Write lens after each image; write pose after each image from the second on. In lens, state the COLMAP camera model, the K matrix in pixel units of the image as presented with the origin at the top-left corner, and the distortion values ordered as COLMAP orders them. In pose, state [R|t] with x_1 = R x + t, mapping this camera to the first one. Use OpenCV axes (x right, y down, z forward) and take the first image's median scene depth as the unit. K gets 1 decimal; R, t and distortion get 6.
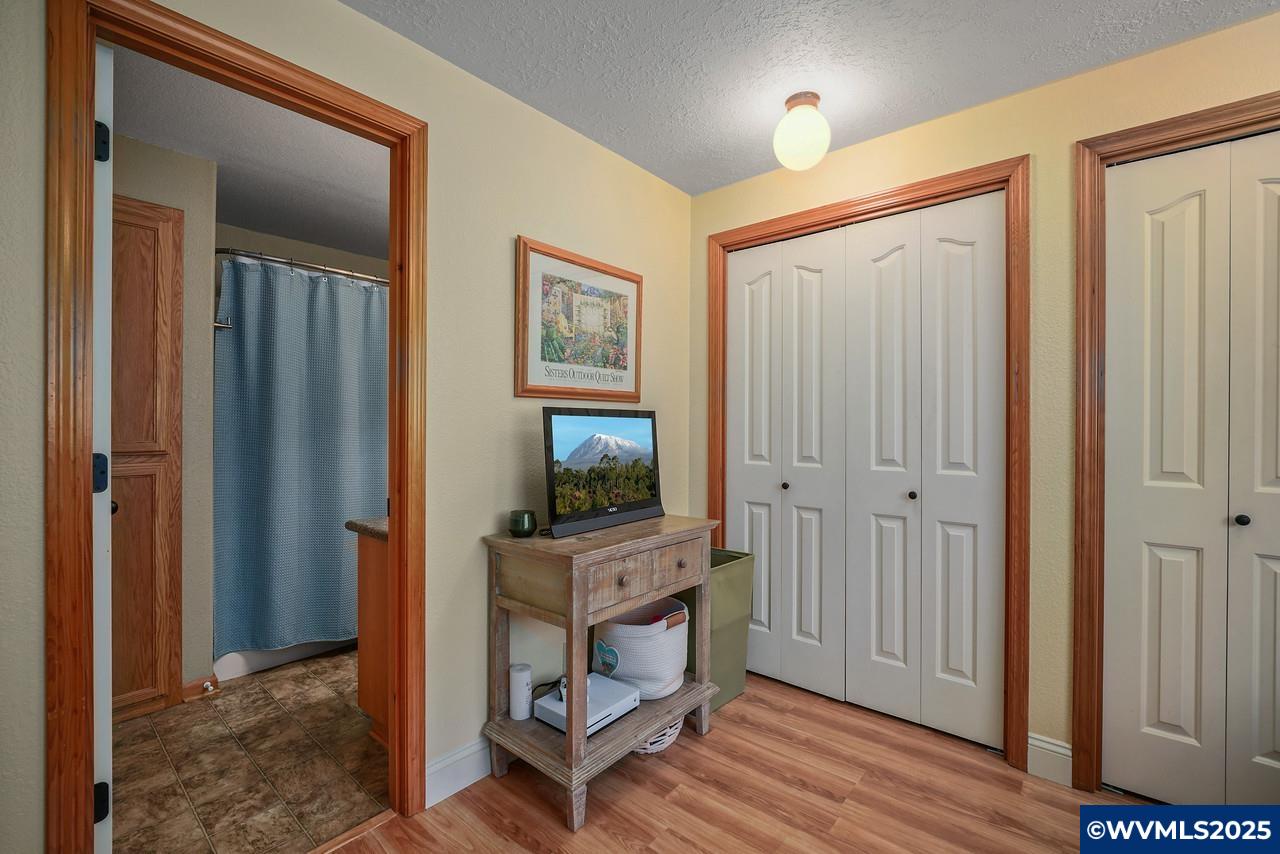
lens RADIAL K [[570.7, 0, 612.4], [0, 570.7, 428.4], [0, 0, 1]] dist [0.022139, -0.000125]
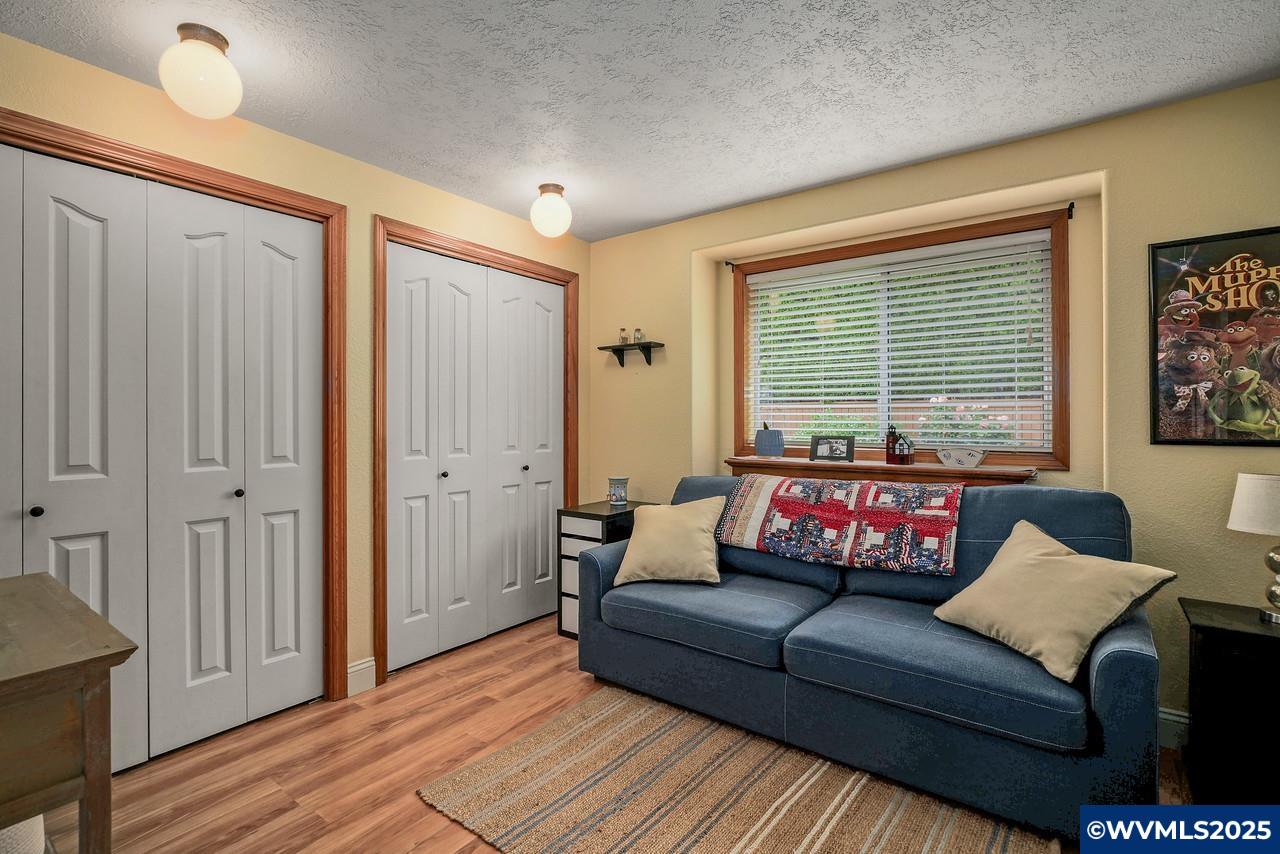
lens RADIAL K [[568.3, 0, 639.1], [0, 568.3, 416.2], [0, 0, 1]] dist [-0.001633, 0.000613]
pose [[-0.030010, 0.000841, 0.999549, -0.511674], [0.009688, 0.999953, -0.000551, -0.008122], [-0.999503, 0.009667, -0.030016, 0.384165]]
